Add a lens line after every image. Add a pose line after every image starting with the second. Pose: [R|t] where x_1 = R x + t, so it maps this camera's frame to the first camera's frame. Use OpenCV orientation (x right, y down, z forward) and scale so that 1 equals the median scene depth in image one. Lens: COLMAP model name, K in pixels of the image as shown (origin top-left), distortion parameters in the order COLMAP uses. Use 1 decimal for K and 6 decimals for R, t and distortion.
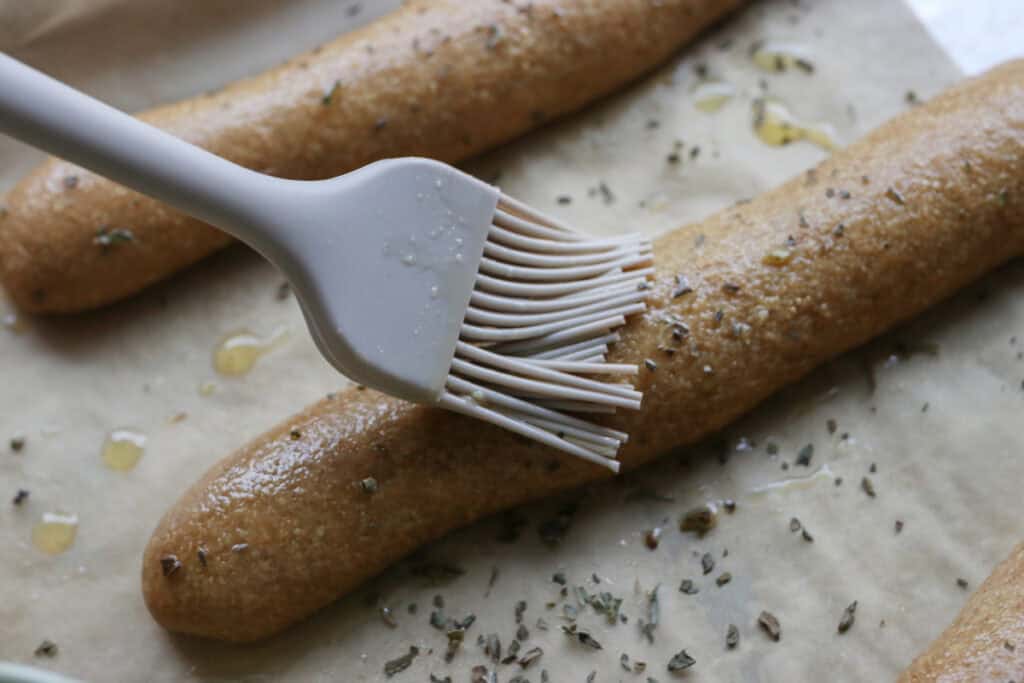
lens RADIAL K [[1767.0, 0, 511.6], [0, 1767.0, 341.8], [0, 0, 1]] dist [-0.080407, 0.000000]
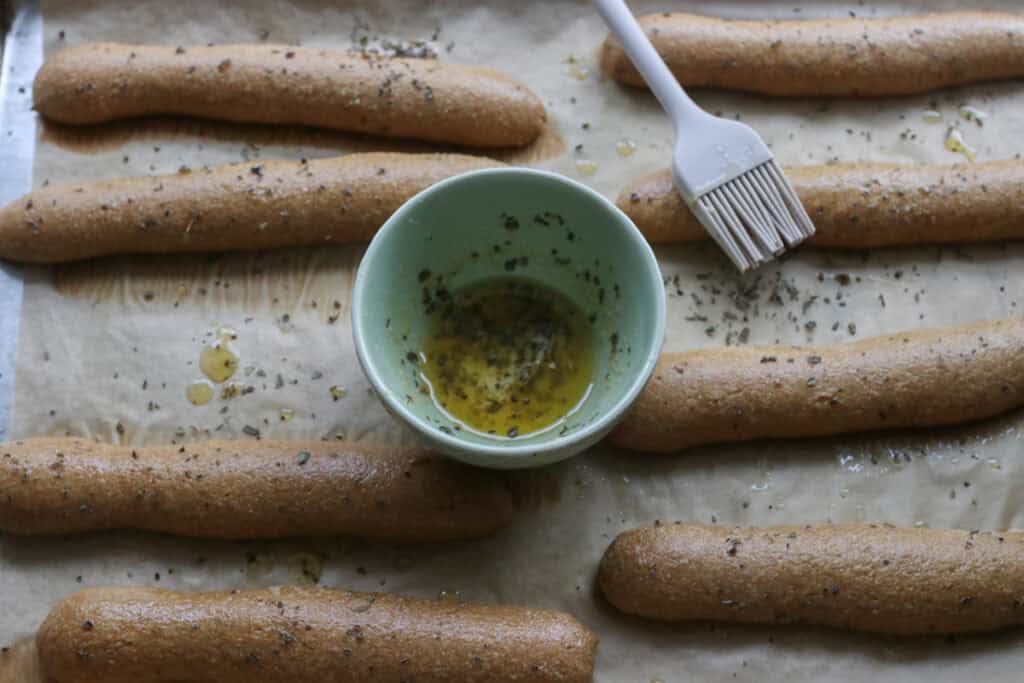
lens RADIAL K [[1767.0, 0, 512.0], [0, 1767.0, 341.1], [0, 0, 1]] dist [-0.080407, 0.000000]
pose [[0.898698, 0.428965, -0.091279, -0.038155], [-0.423907, 0.902997, 0.069995, 0.193924], [0.112450, -0.024210, 0.993362, -1.318811]]
